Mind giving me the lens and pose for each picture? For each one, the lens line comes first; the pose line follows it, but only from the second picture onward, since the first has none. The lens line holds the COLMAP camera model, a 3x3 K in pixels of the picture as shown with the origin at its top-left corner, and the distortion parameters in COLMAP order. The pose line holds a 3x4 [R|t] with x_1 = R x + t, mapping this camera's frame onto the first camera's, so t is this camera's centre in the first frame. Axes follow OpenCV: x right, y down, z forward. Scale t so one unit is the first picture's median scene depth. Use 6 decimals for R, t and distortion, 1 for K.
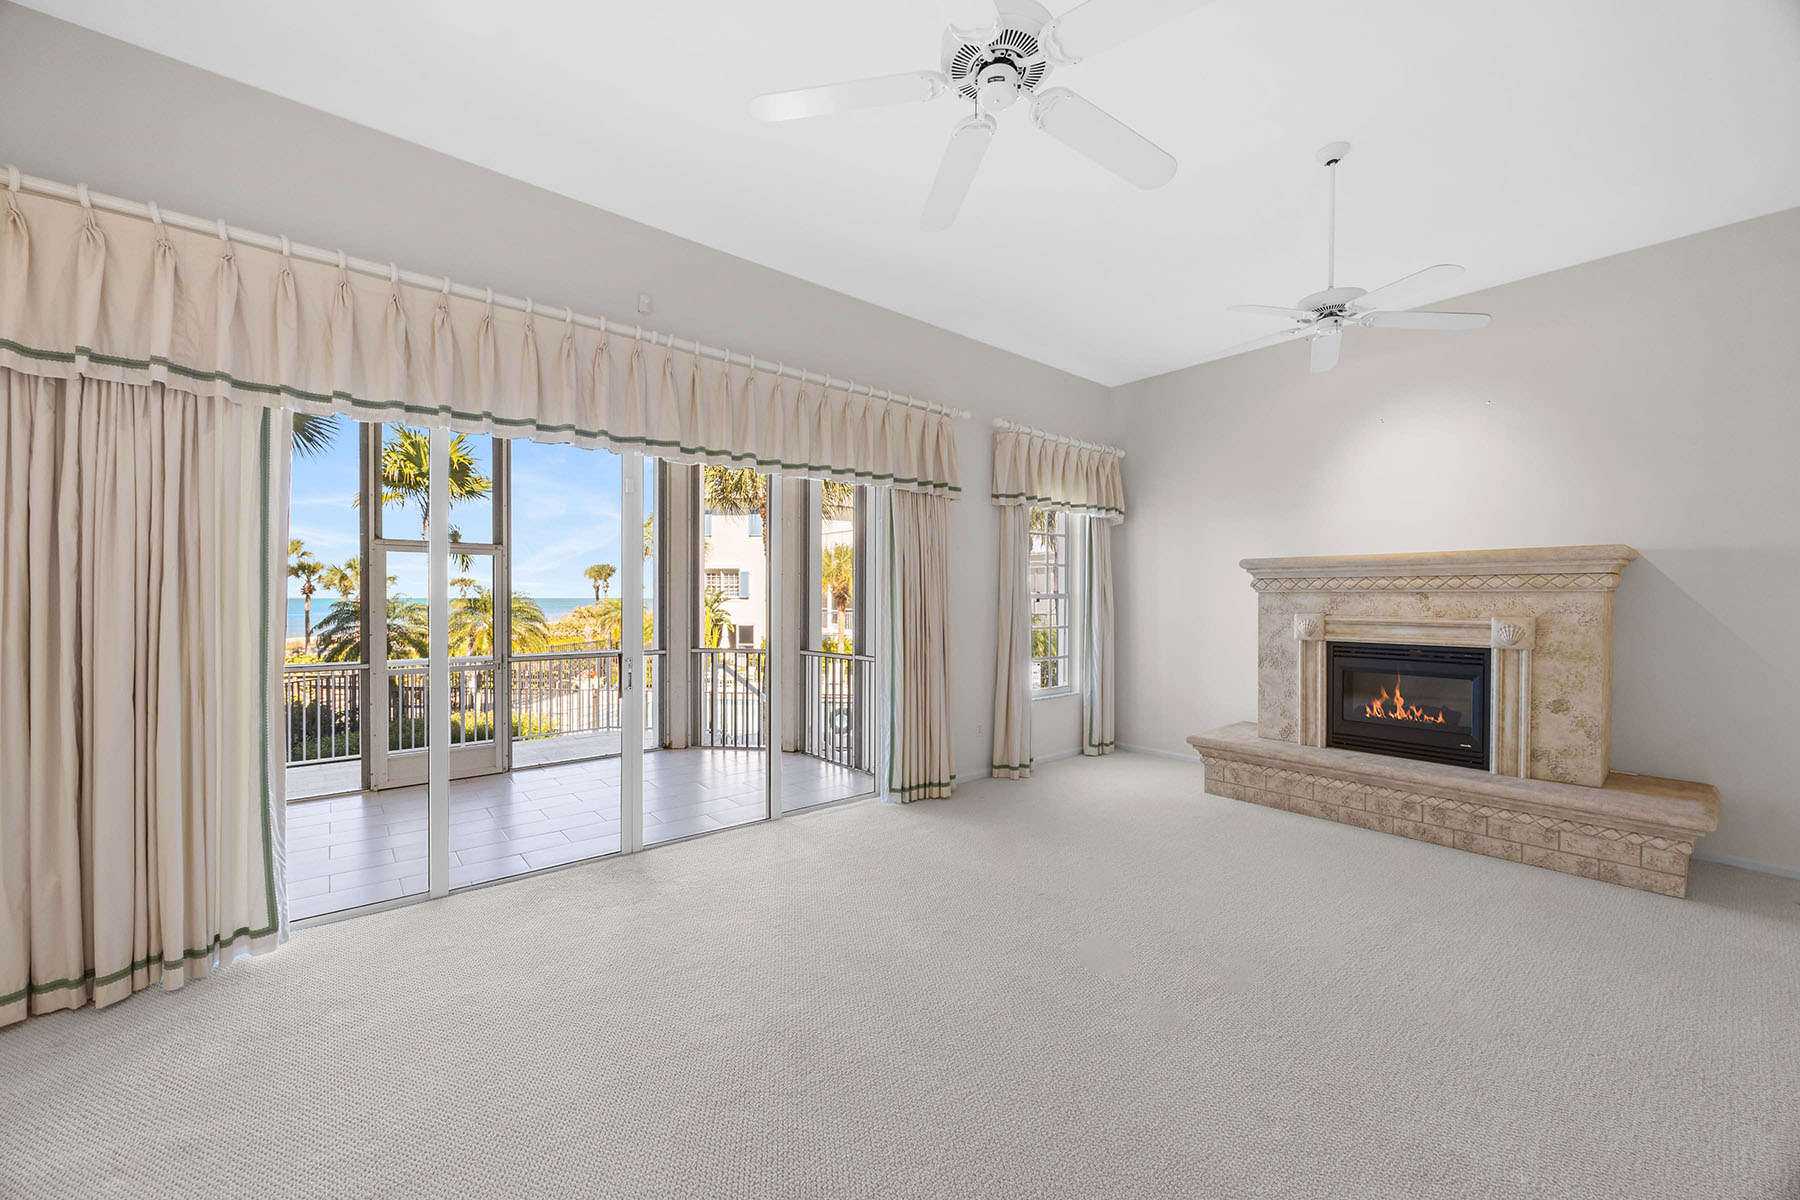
lens RADIAL K [[683.8, 0, 902.6], [0, 683.8, 598.9], [0, 0, 1]] dist [0.000273, -0.000074]
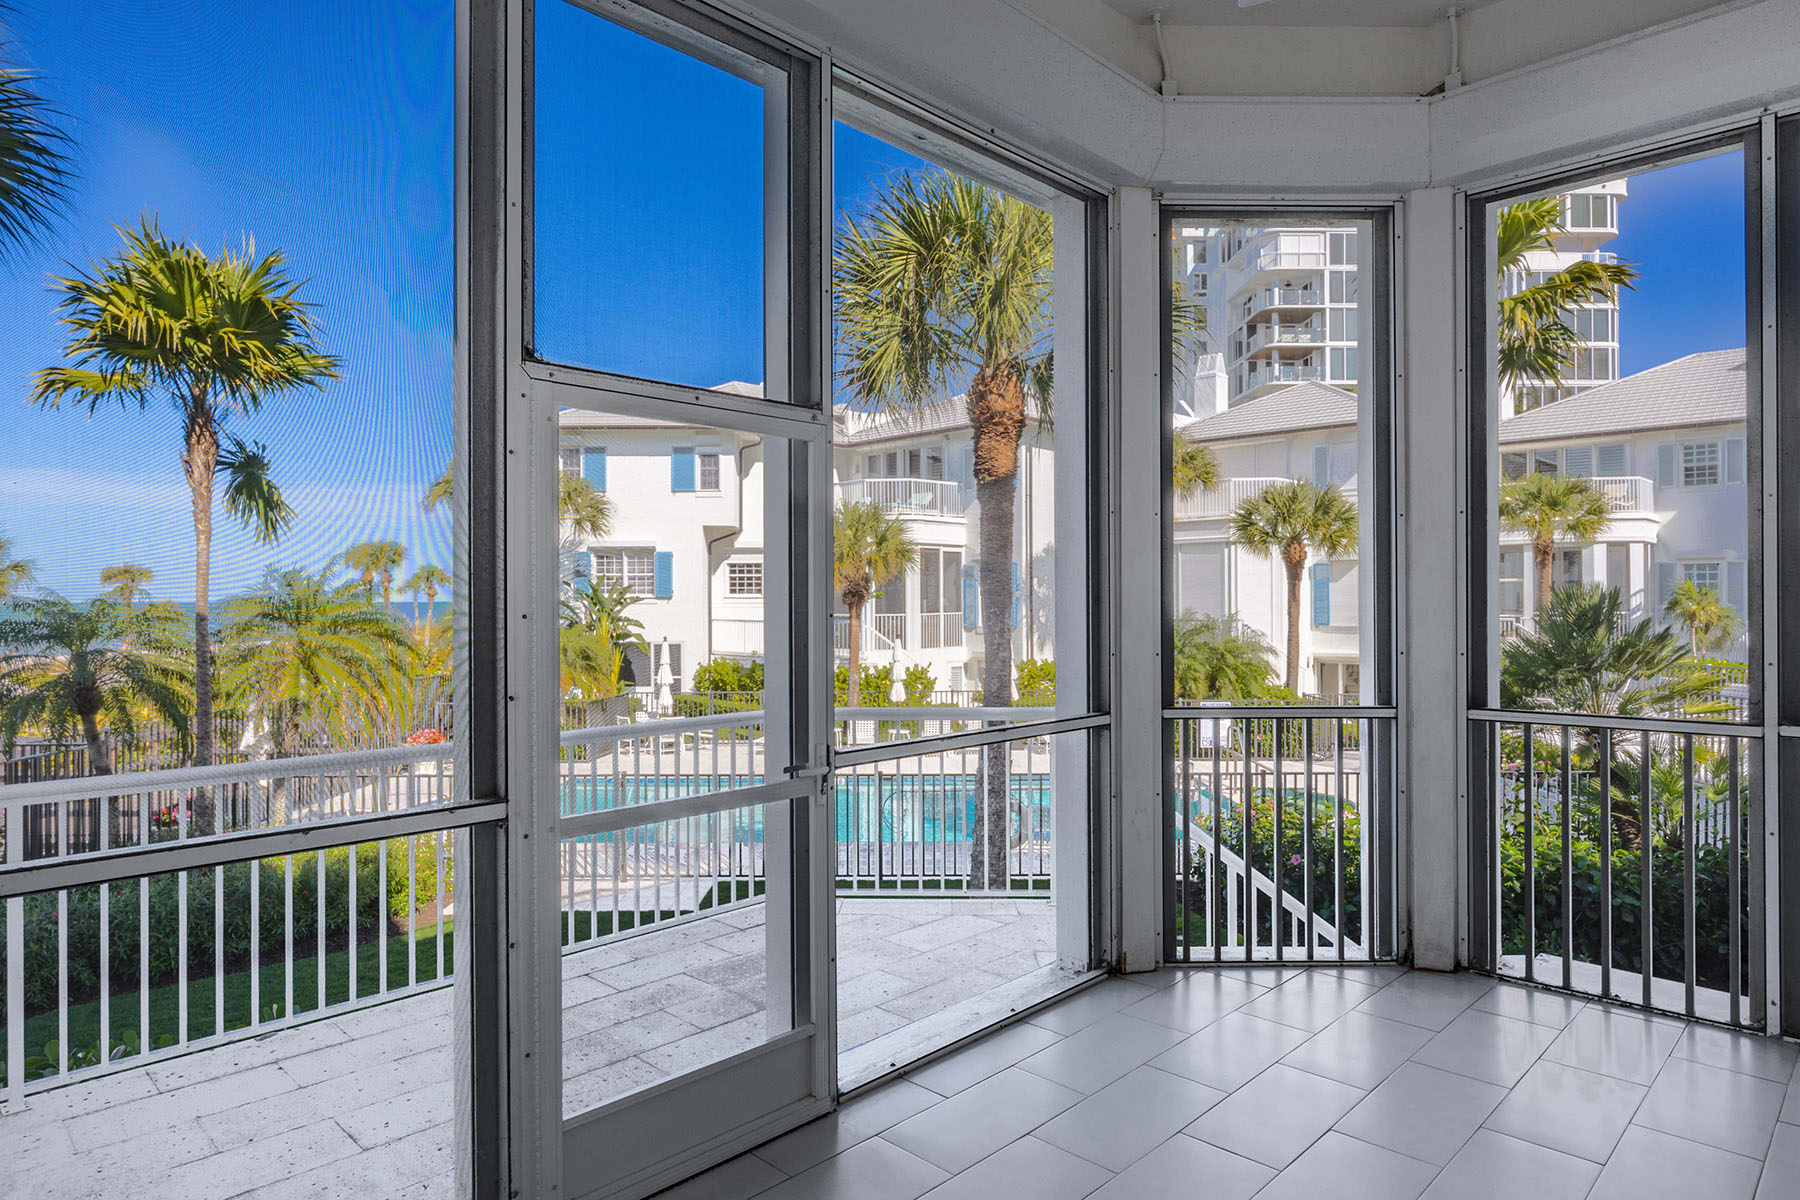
lens RADIAL K [[1042.5, 0, 898.3], [0, 1042.5, 601.4], [0, 0, 1]] dist [0.005782, 0.001127]
pose [[0.994440, 0.015454, 0.104167, -0.270635], [-0.015086, 0.999877, -0.004322, 0.004891], [-0.104221, 0.002726, 0.994550, 0.200147]]
